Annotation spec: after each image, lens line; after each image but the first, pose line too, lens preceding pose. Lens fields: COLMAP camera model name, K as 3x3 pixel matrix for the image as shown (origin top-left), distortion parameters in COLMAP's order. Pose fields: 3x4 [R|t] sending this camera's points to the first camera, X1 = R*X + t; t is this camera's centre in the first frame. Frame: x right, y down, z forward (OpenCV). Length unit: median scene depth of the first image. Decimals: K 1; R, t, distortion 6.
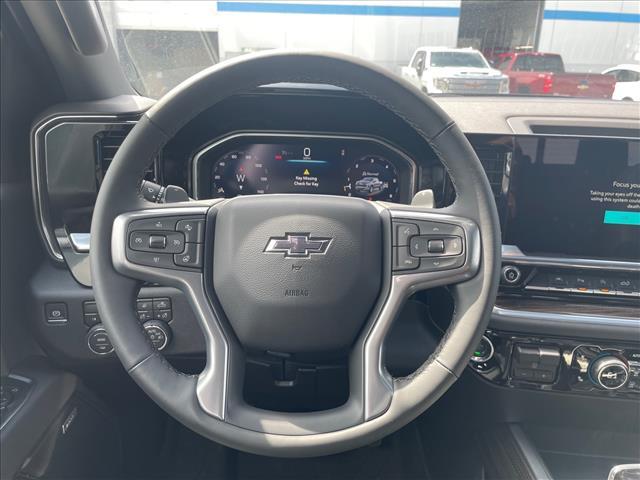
lens RADIAL K [[493.4, 0, 322.3], [0, 493.4, 234.3], [0, 0, 1]] dist [0.067757, -0.084531]
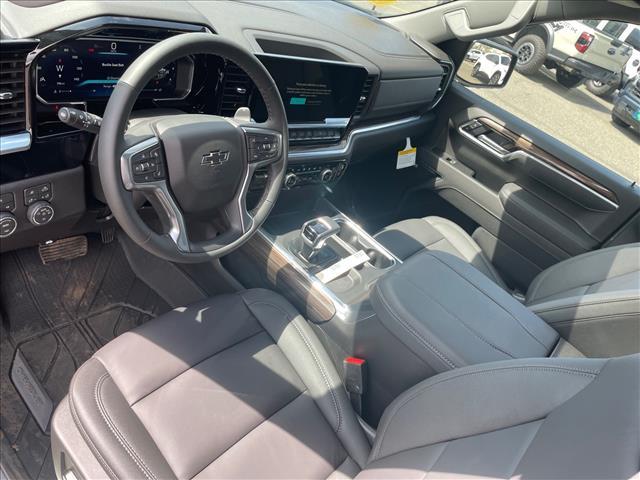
lens RADIAL K [[493.4, 0, 326.1], [0, 493.4, 237.4], [0, 0, 1]] dist [0.067757, -0.084531]
pose [[0.628414, -0.261995, 0.732431, -1.176856], [-0.116002, 0.899482, 0.421278, -0.516312], [-0.769181, -0.349700, 0.534855, -0.390351]]
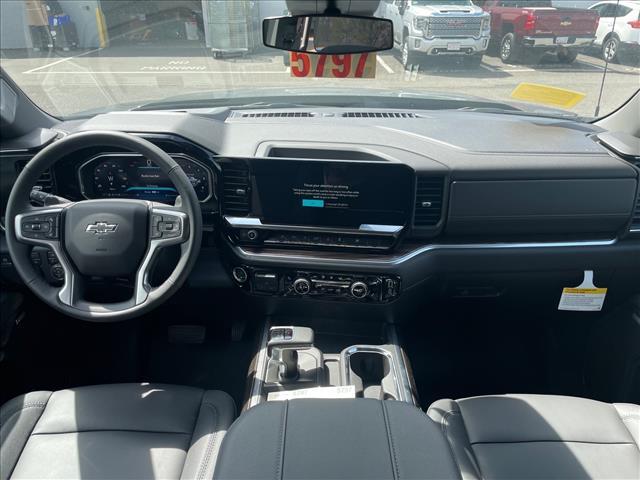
lens RADIAL K [[493.4, 0, 321.4], [0, 493.4, 239.4], [0, 0, 1]] dist [0.067757, -0.084531]
pose [[0.999852, -0.016370, -0.005355, 0.883884], [0.016929, 0.991282, 0.130667, -0.187316], [0.003169, -0.130739, 0.991412, -1.111102]]
